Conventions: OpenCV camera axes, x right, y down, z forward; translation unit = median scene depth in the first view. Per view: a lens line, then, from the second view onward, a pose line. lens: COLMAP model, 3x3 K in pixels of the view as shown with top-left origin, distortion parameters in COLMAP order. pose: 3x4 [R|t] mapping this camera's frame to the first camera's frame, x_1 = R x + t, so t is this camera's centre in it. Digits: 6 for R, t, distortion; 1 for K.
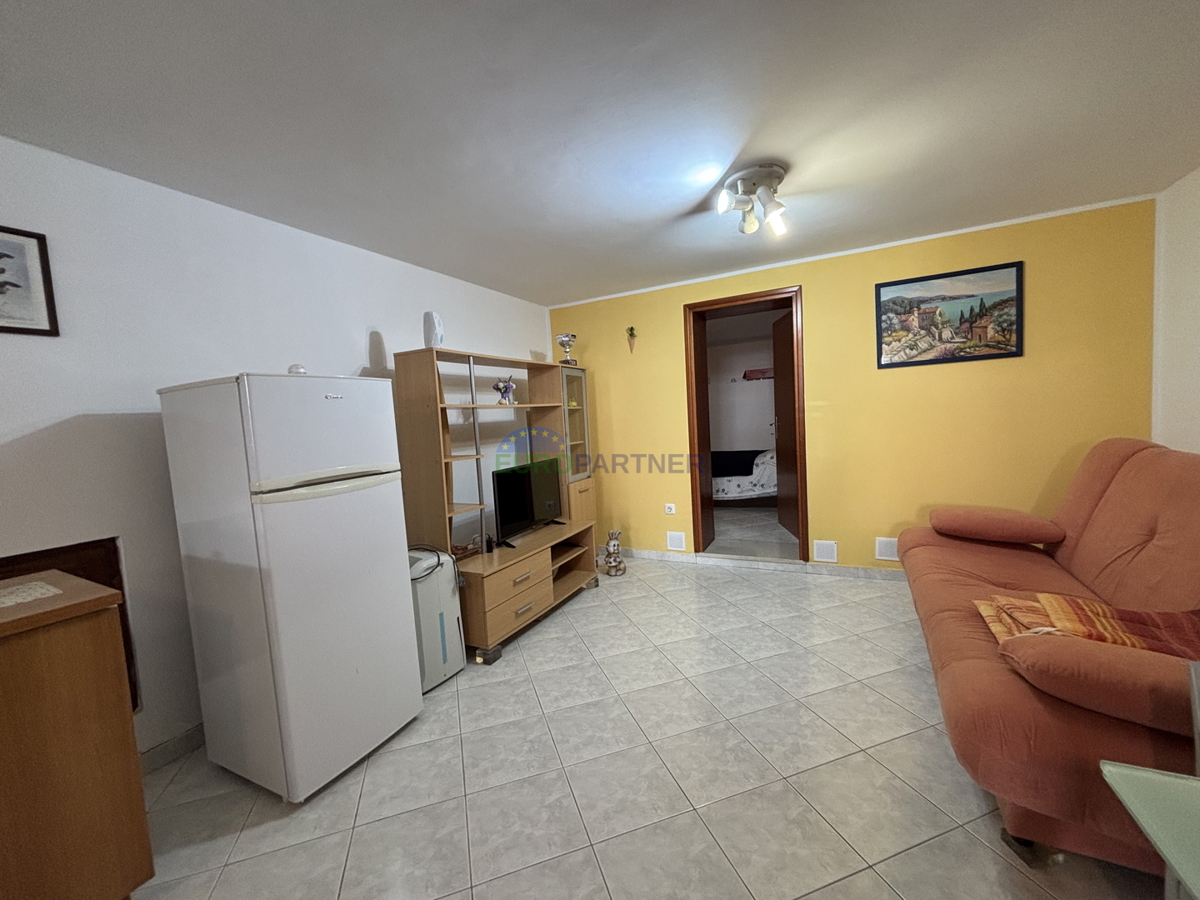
lens RADIAL K [[481.2, 0, 600.0], [0, 481.2, 450.0], [0, 0, 1]] dist [0.000444, -0.000160]
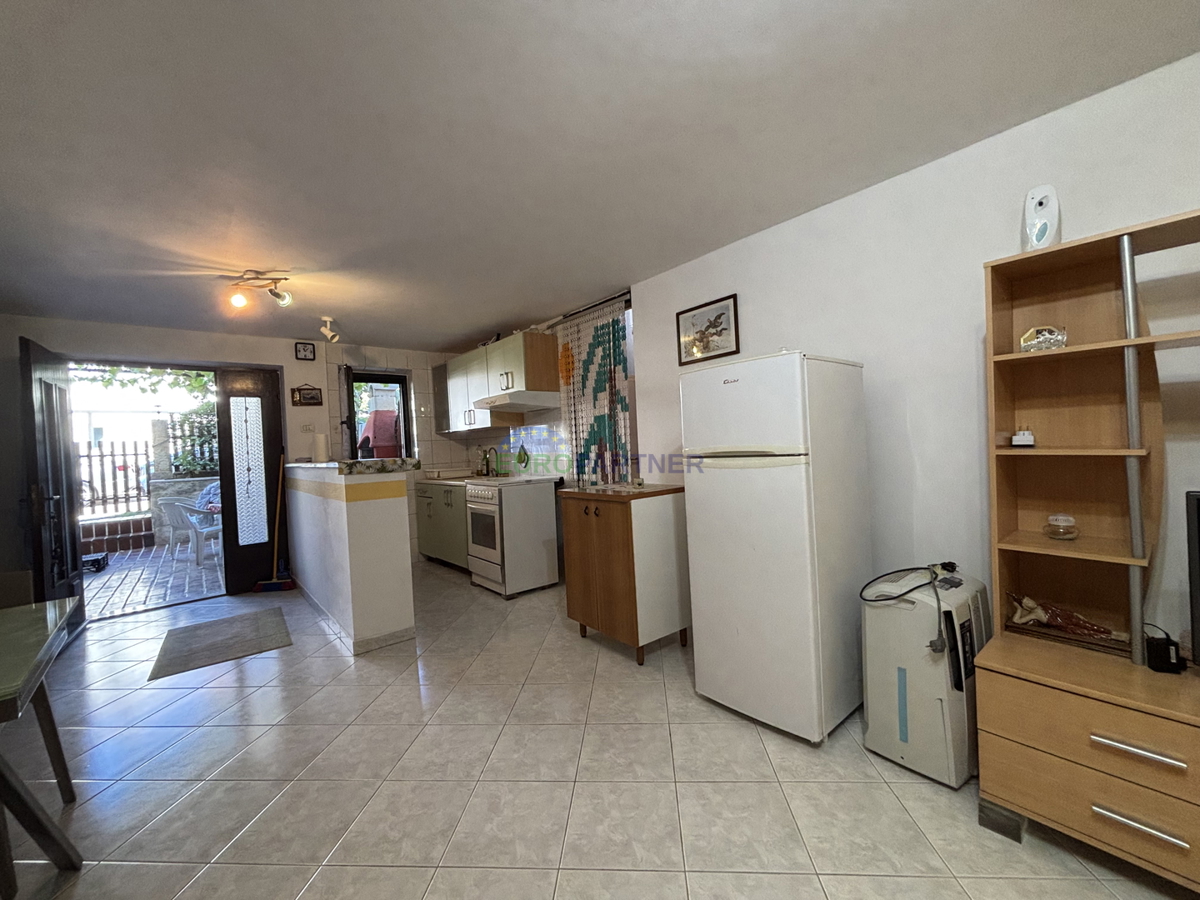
lens RADIAL K [[481.2, 0, 600.0], [0, 481.2, 450.0], [0, 0, 1]] dist [0.000444, -0.000160]
pose [[-0.381865, 0.098027, -0.919005, 0.314263], [0.014502, 0.994872, 0.100094, -0.038219], [0.924104, 0.024895, -0.381328, 0.601111]]
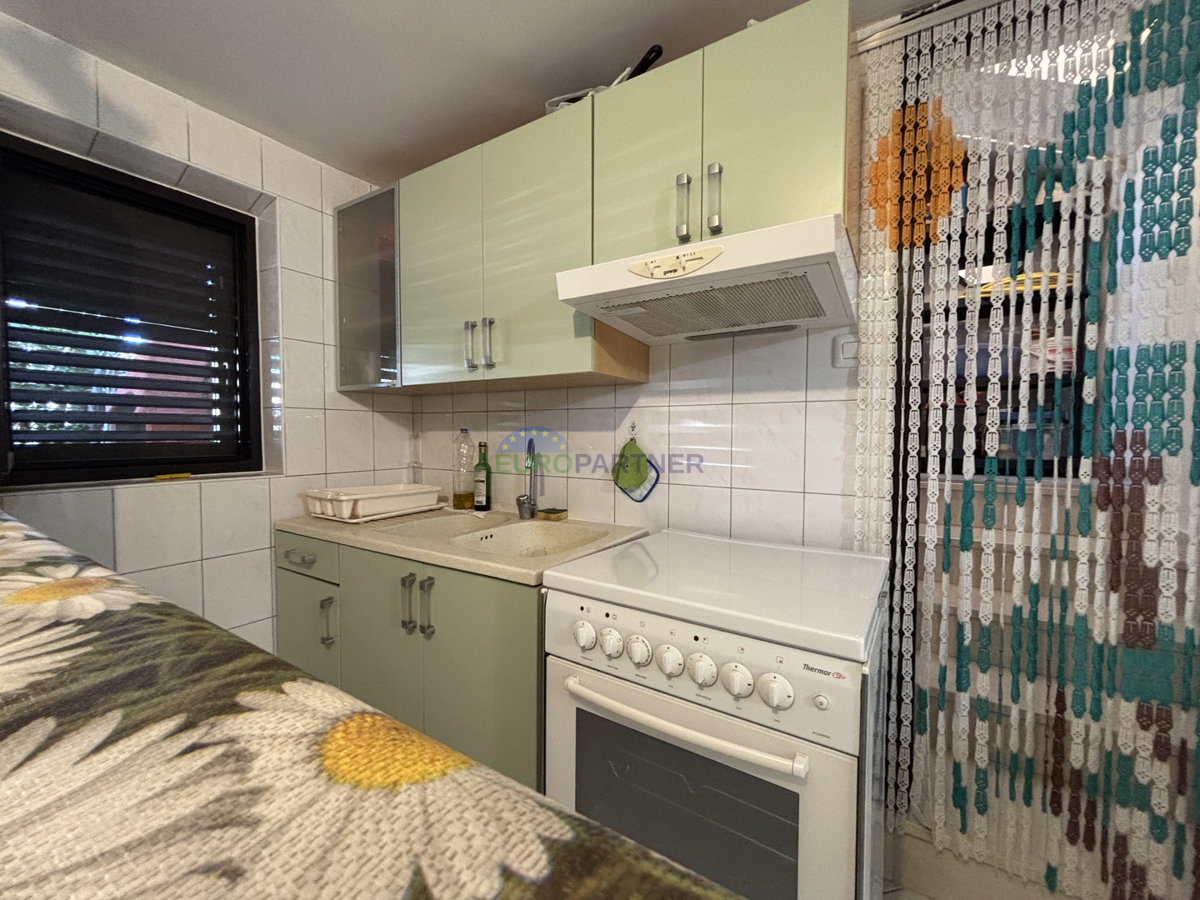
lens RADIAL K [[481.2, 0, 600.0], [0, 481.2, 450.0], [0, 0, 1]] dist [0.000444, -0.000160]
pose [[-0.104313, 0.100677, -0.989436, -0.396255], [-0.062879, 0.992205, 0.107588, 0.046974], [0.992555, 0.073438, -0.097170, -0.136147]]
